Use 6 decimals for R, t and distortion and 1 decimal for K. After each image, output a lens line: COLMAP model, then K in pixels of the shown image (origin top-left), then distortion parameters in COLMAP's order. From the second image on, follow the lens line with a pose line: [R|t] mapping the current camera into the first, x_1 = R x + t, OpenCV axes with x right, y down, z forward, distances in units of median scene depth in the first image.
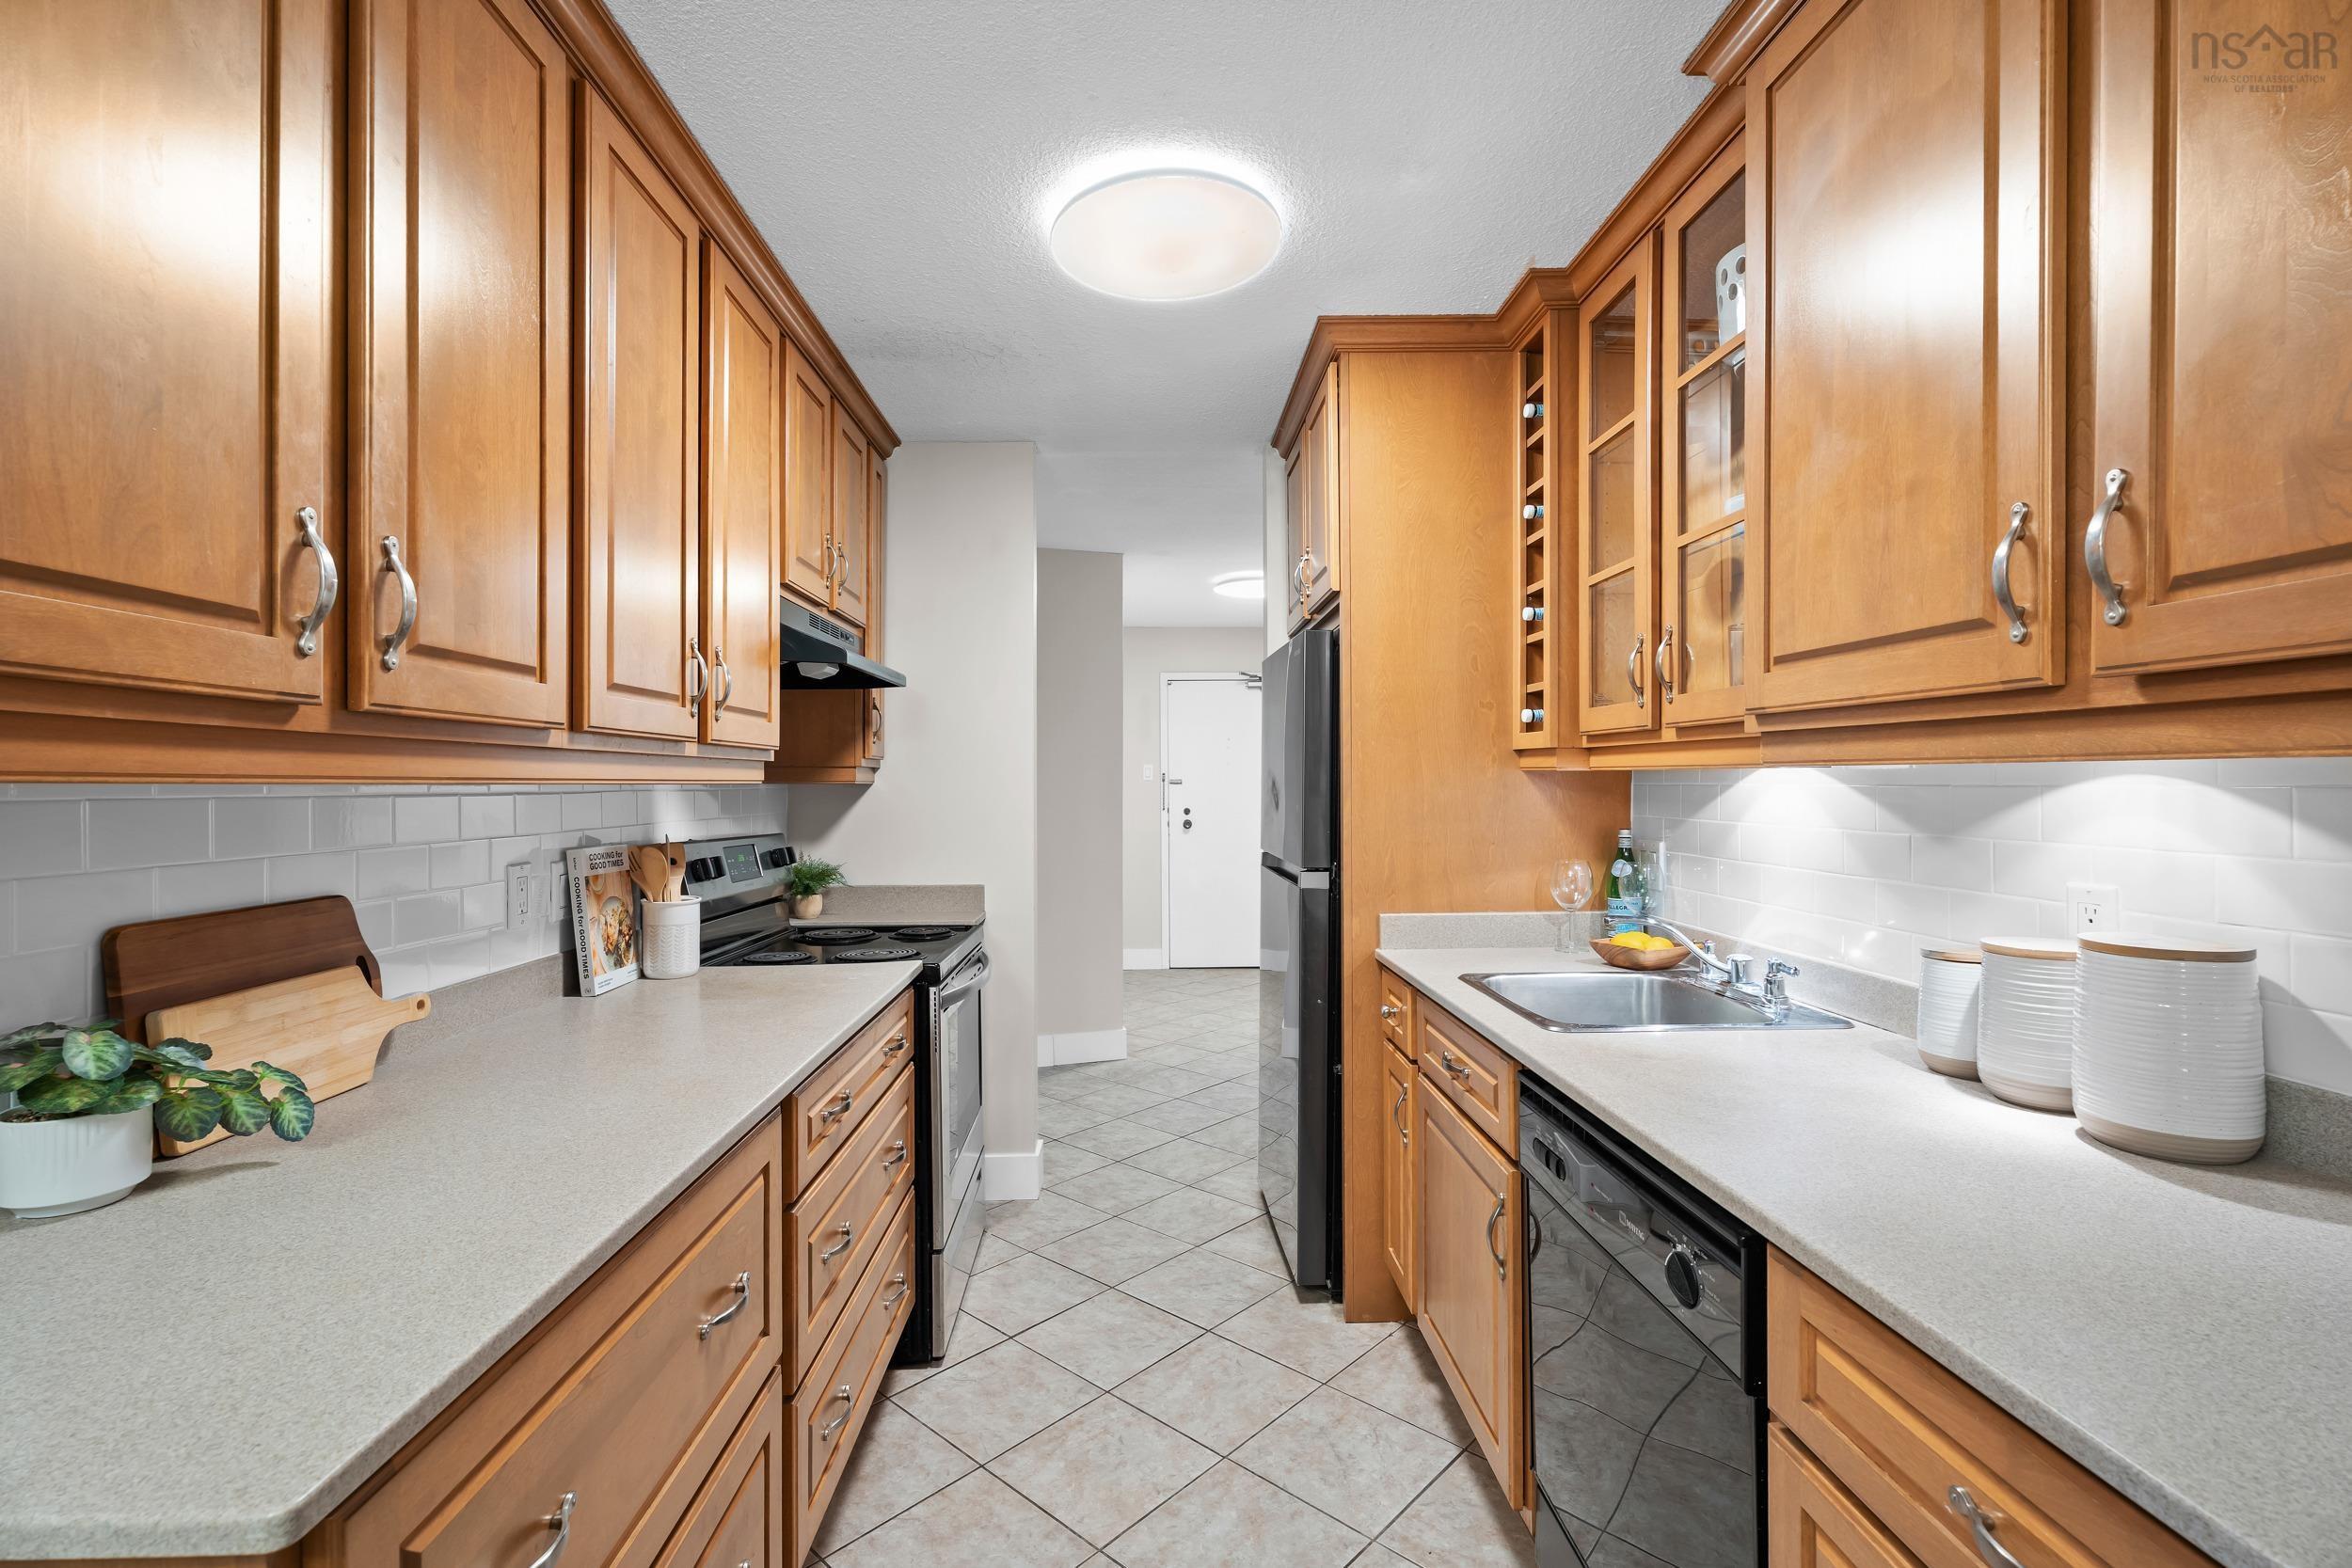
lens RADIAL K [[1051.2, 0, 1175.2], [0, 1051.2, 784.2], [0, 0, 1]] dist [0.006299, -0.002676]
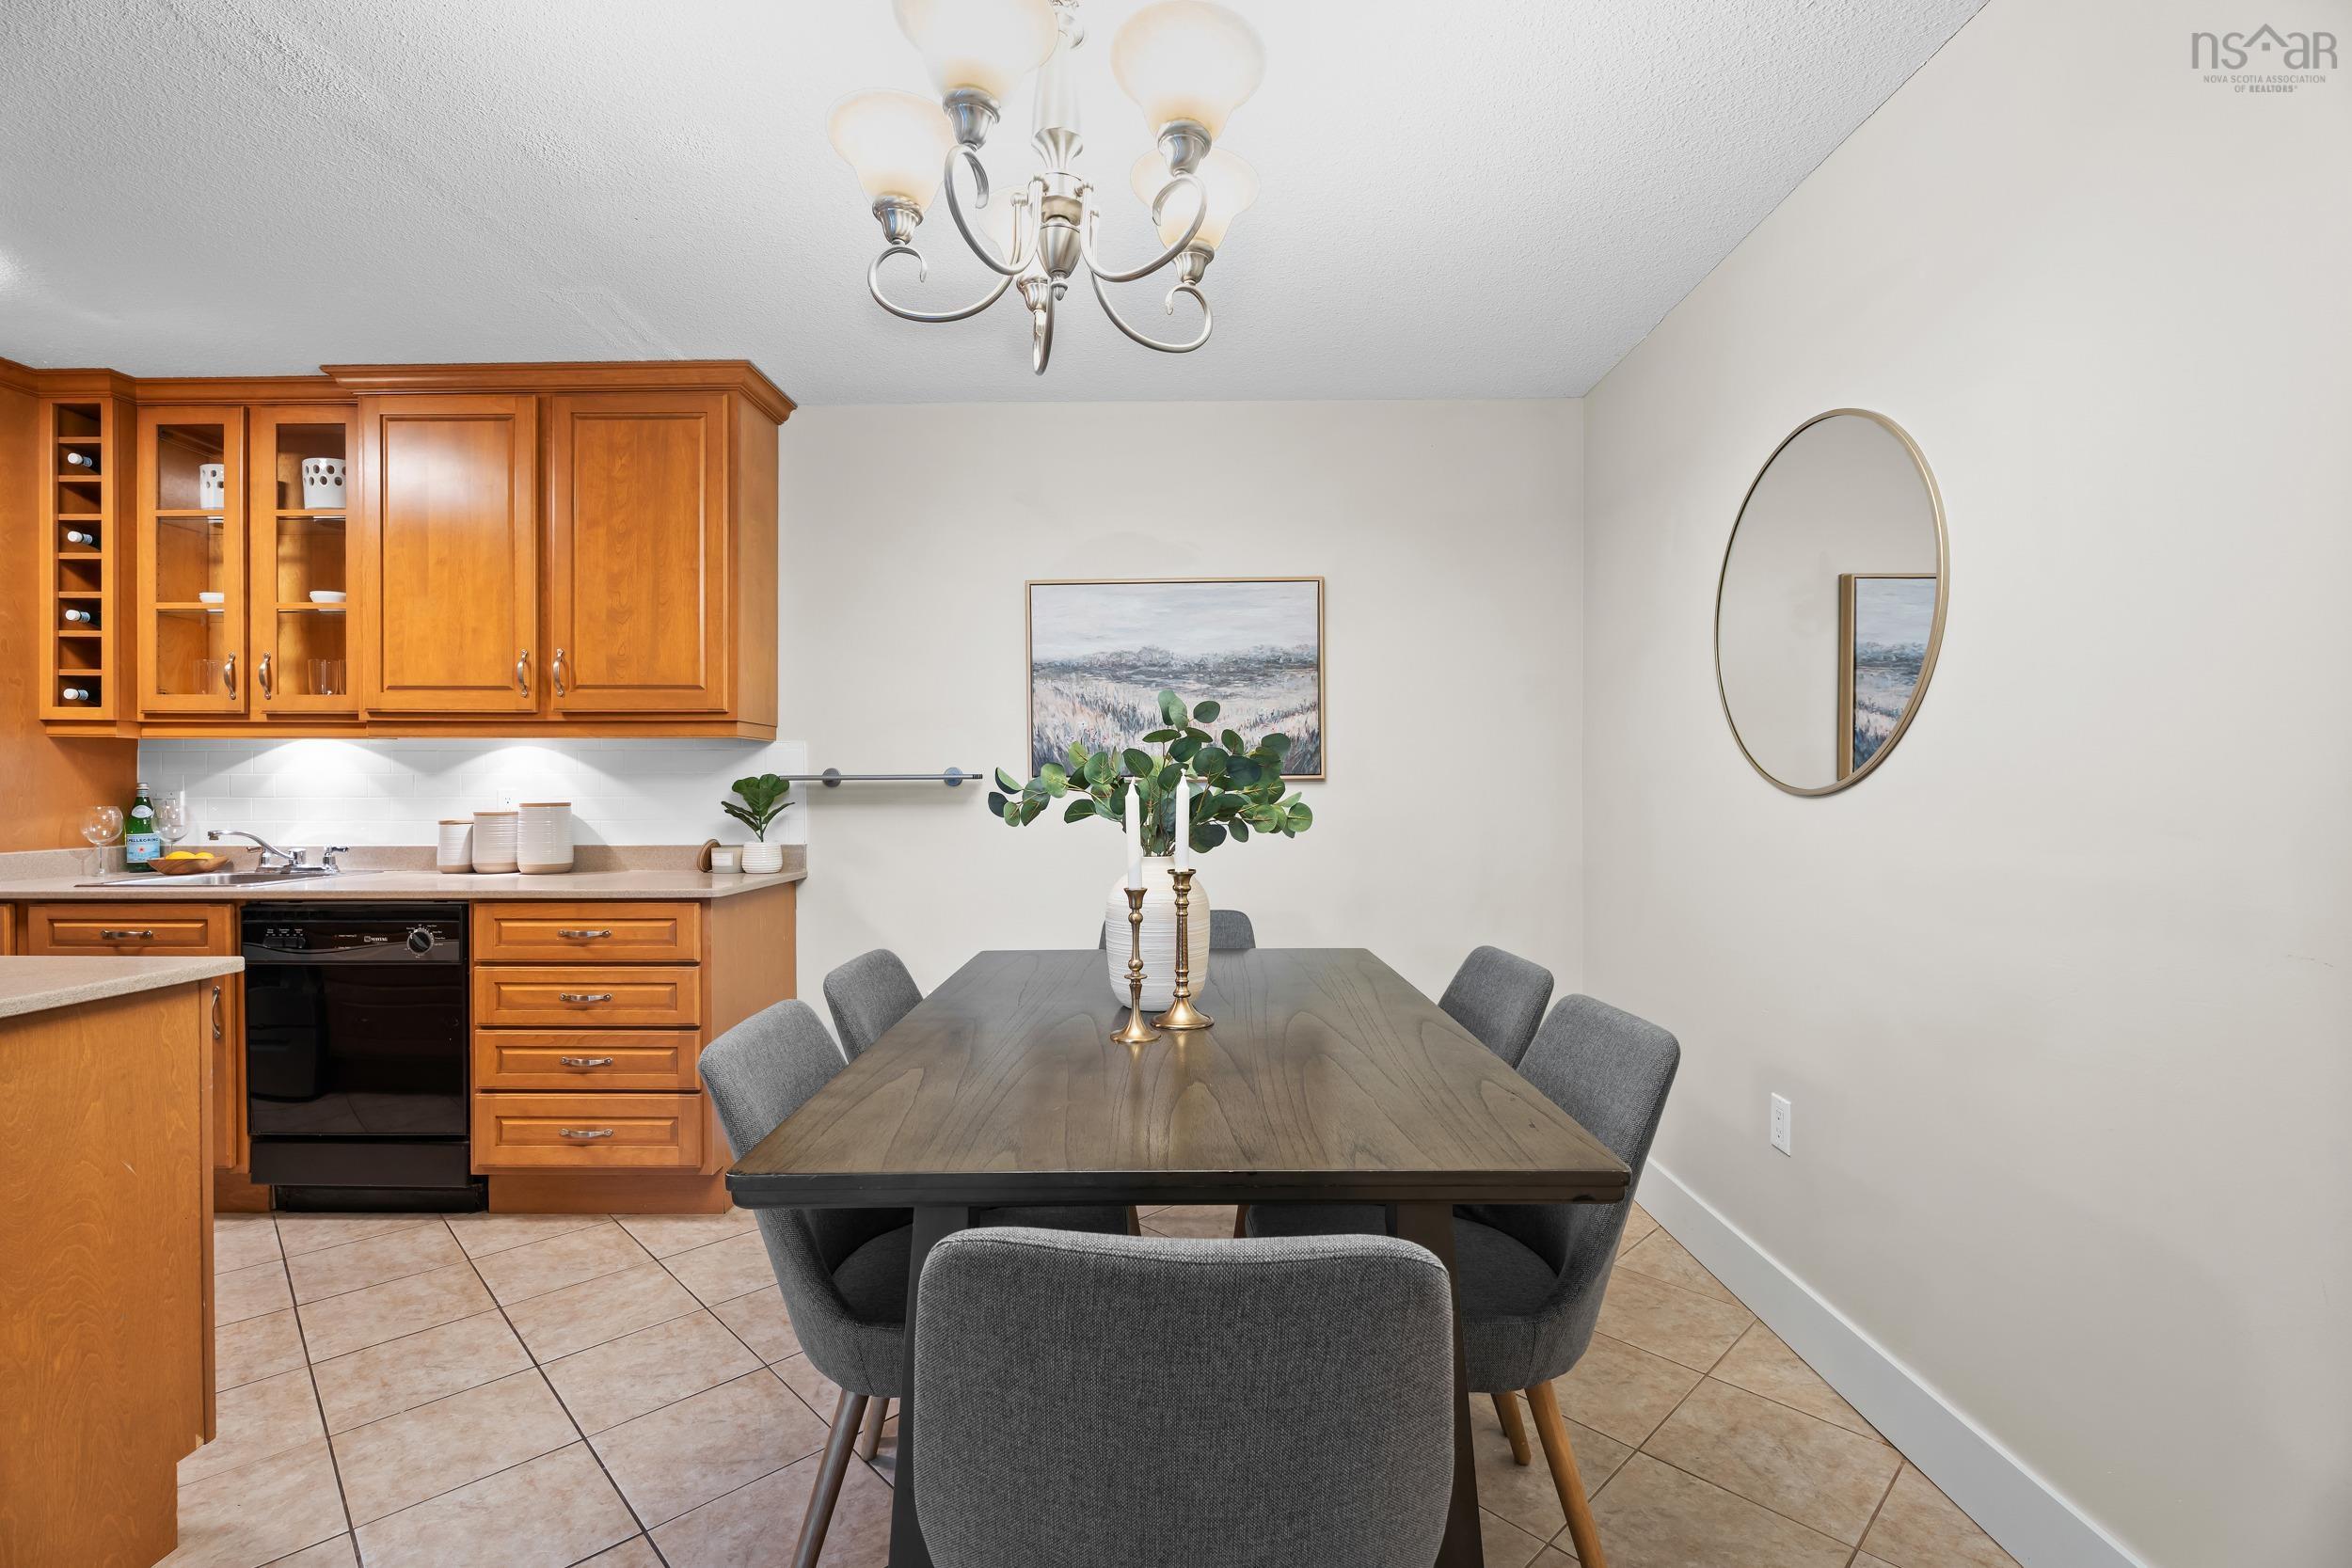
lens RADIAL K [[1051.2, 0, 1169.5], [0, 1051.2, 795.8], [0, 0, 1]] dist [0.006299, -0.002676]
pose [[0.060465, -0.003829, 0.998163, -1.189961], [0.002157, 0.999991, 0.003706, 0.078822], [-0.998168, 0.001929, 0.060473, -0.571590]]
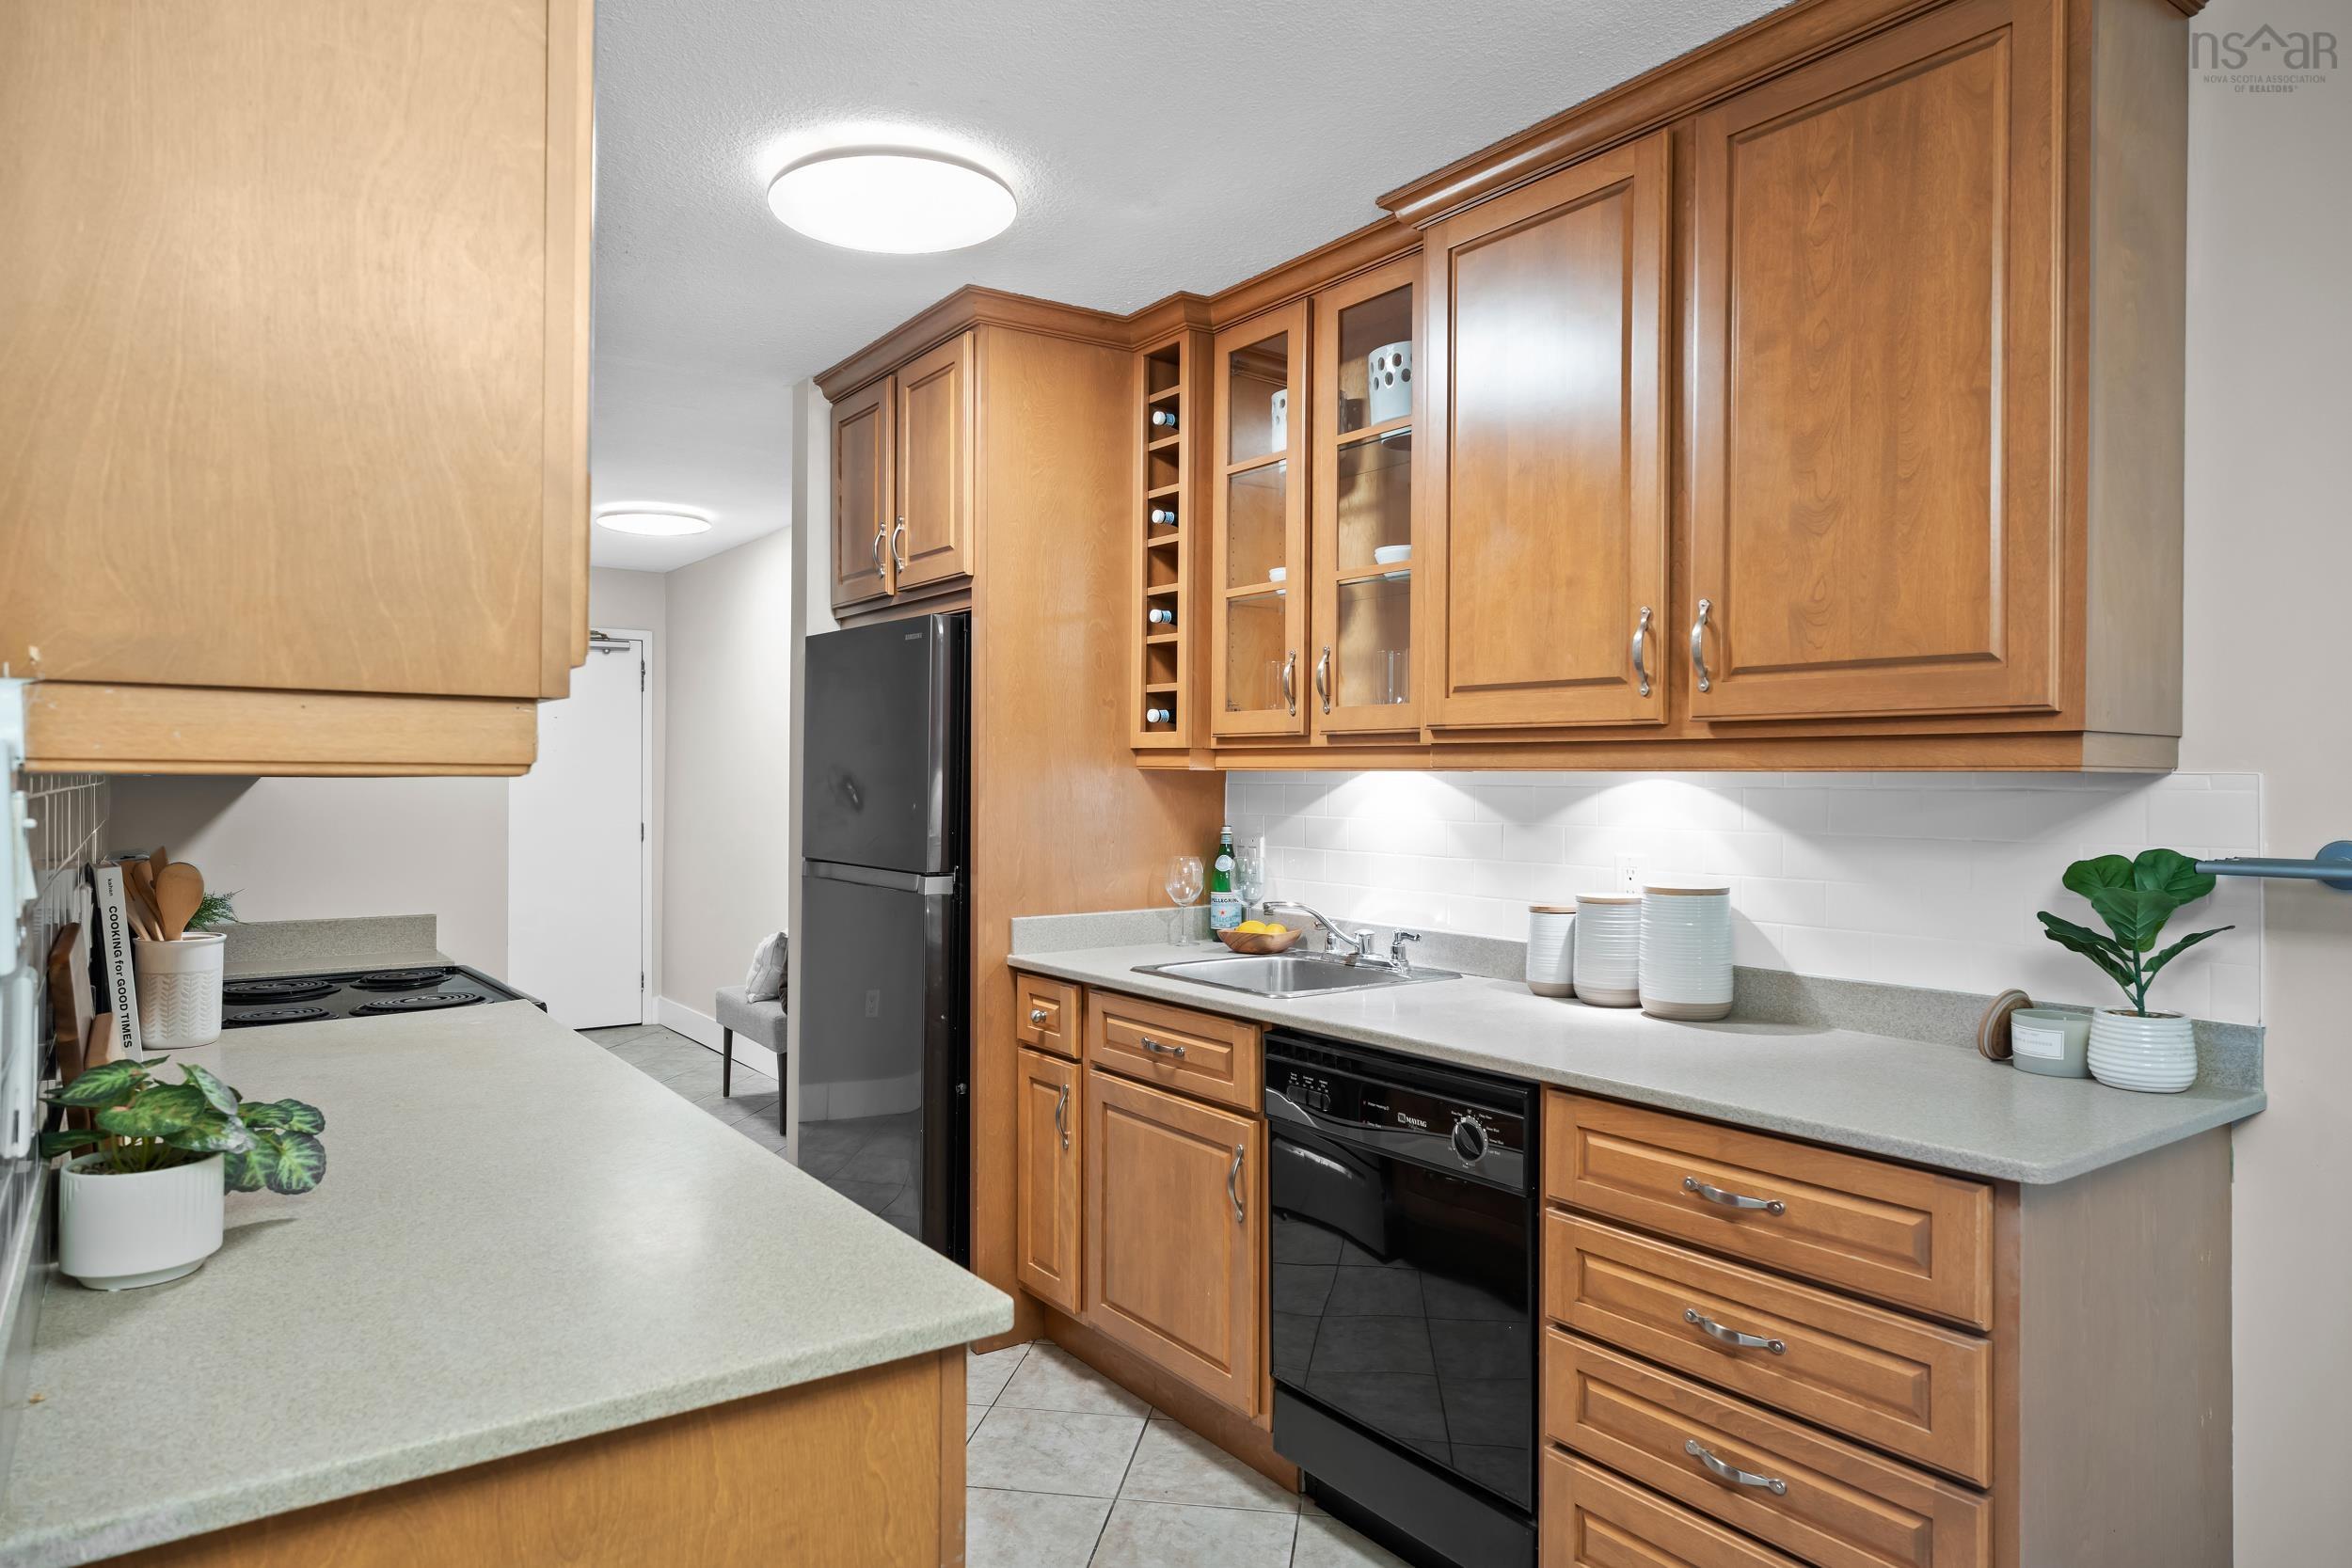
lens RADIAL K [[1438.0, 0, 1173.6], [0, 1438.0, 771.5], [0, 0, 1]] dist [-0.009500, 0.012415]
pose [[0.833351, 0.009889, 0.552656, -0.570630], [-0.006583, 0.999947, -0.007966, 0.000220], [-0.552705, 0.003000, 0.833371, -0.234136]]
